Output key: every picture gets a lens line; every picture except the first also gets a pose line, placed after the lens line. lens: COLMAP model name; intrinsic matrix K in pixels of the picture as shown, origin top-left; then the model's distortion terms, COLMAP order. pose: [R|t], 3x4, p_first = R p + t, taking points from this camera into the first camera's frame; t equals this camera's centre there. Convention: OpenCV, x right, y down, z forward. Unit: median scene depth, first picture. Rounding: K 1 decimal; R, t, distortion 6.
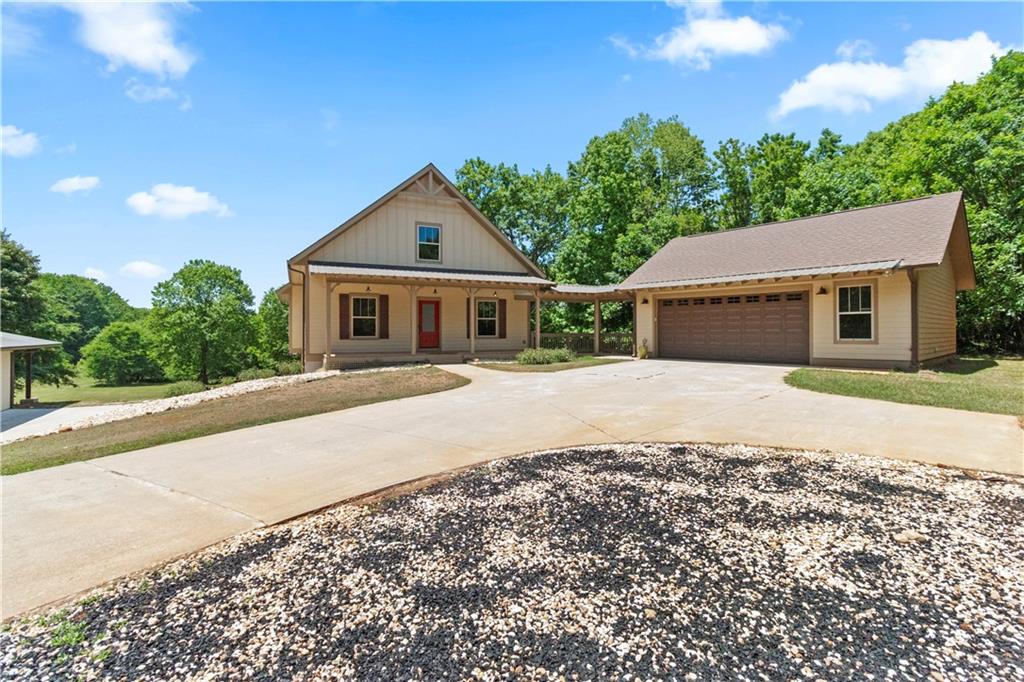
lens RADIAL K [[471.9, 0, 513.2], [0, 471.9, 330.0], [0, 0, 1]] dist [0.001049, 0.000458]
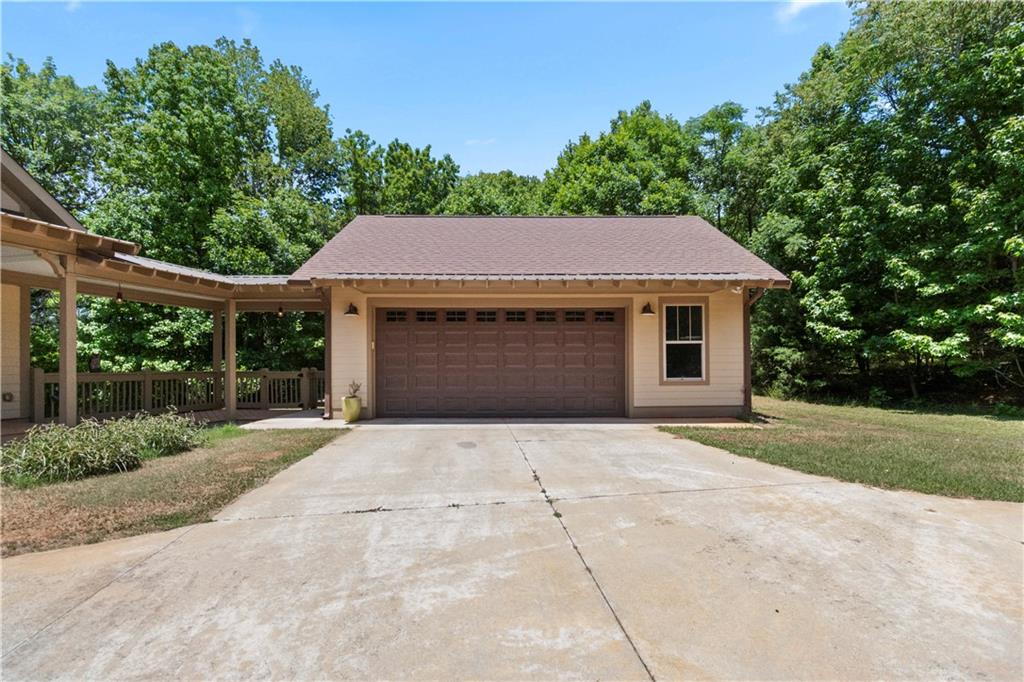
lens RADIAL K [[487.4, 0, 511.8], [0, 487.4, 358.7], [0, 0, 1]] dist [-0.036142, 0.025772]
pose [[0.648024, 0.007801, 0.761580, -0.010484], [-0.002444, 0.999964, -0.008163, -0.003376], [-0.761616, 0.003428, 0.648019, 0.541237]]
